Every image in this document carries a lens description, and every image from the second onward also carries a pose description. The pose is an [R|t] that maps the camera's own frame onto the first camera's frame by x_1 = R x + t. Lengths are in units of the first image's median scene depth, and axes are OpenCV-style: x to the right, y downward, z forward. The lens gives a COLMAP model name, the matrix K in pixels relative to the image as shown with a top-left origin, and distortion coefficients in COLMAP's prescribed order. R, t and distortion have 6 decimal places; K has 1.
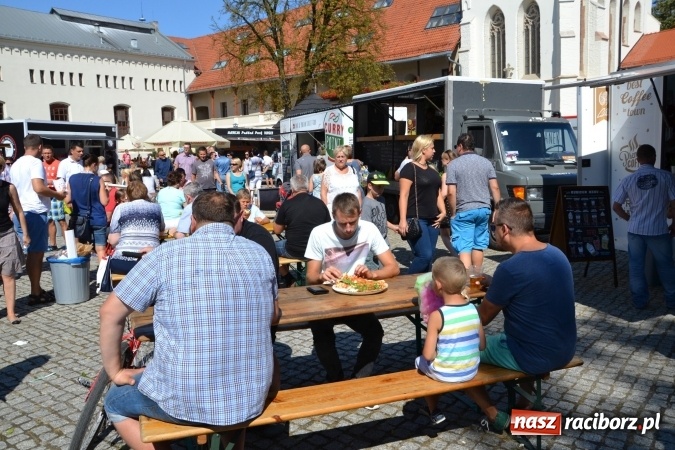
lens RADIAL K [[584.9, 0, 337.5], [0, 584.9, 225.0], [0, 0, 1]] dist [-0.117942, 0.161828]
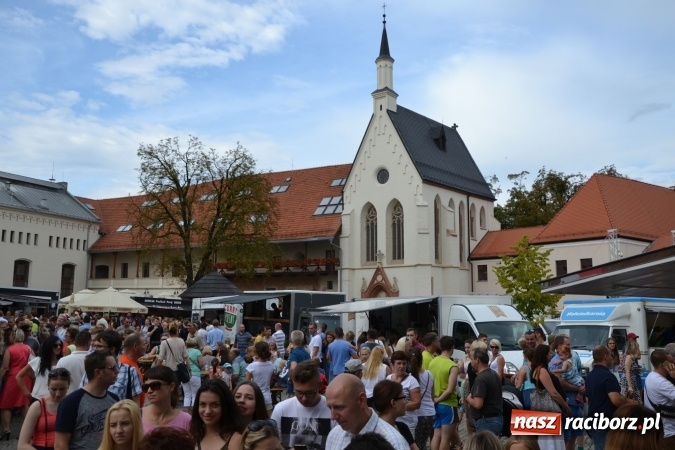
lens RADIAL K [[584.9, 0, 337.5], [0, 584.9, 225.0], [0, 0, 1]] dist [-0.117942, 0.161828]
pose [[0.982851, 0.068850, 0.171064, -0.002037], [-0.018588, 0.959947, -0.279563, 0.012960], [-0.183460, 0.271589, 0.944765, -0.153129]]
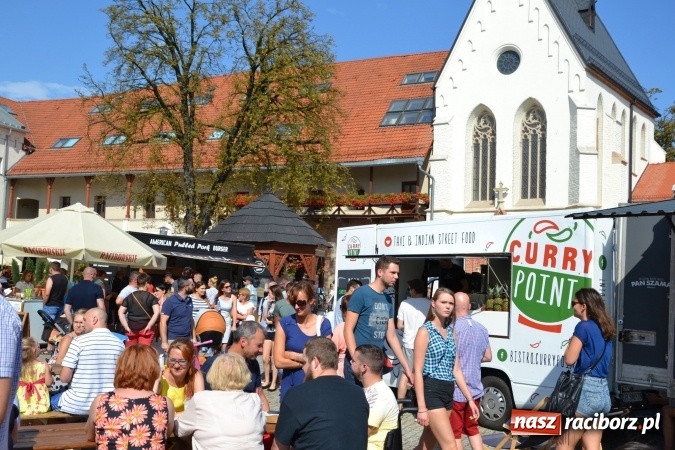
lens RADIAL K [[755.6, 0, 378.0], [0, 755.6, 239.5], [0, 0, 1]] dist [0.028139, 0.022061]
pose [[0.970034, 0.087554, 0.226647, -0.071275], [-0.044243, 0.980873, -0.189552, -0.015026], [-0.238908, 0.173845, 0.955354, 0.118690]]
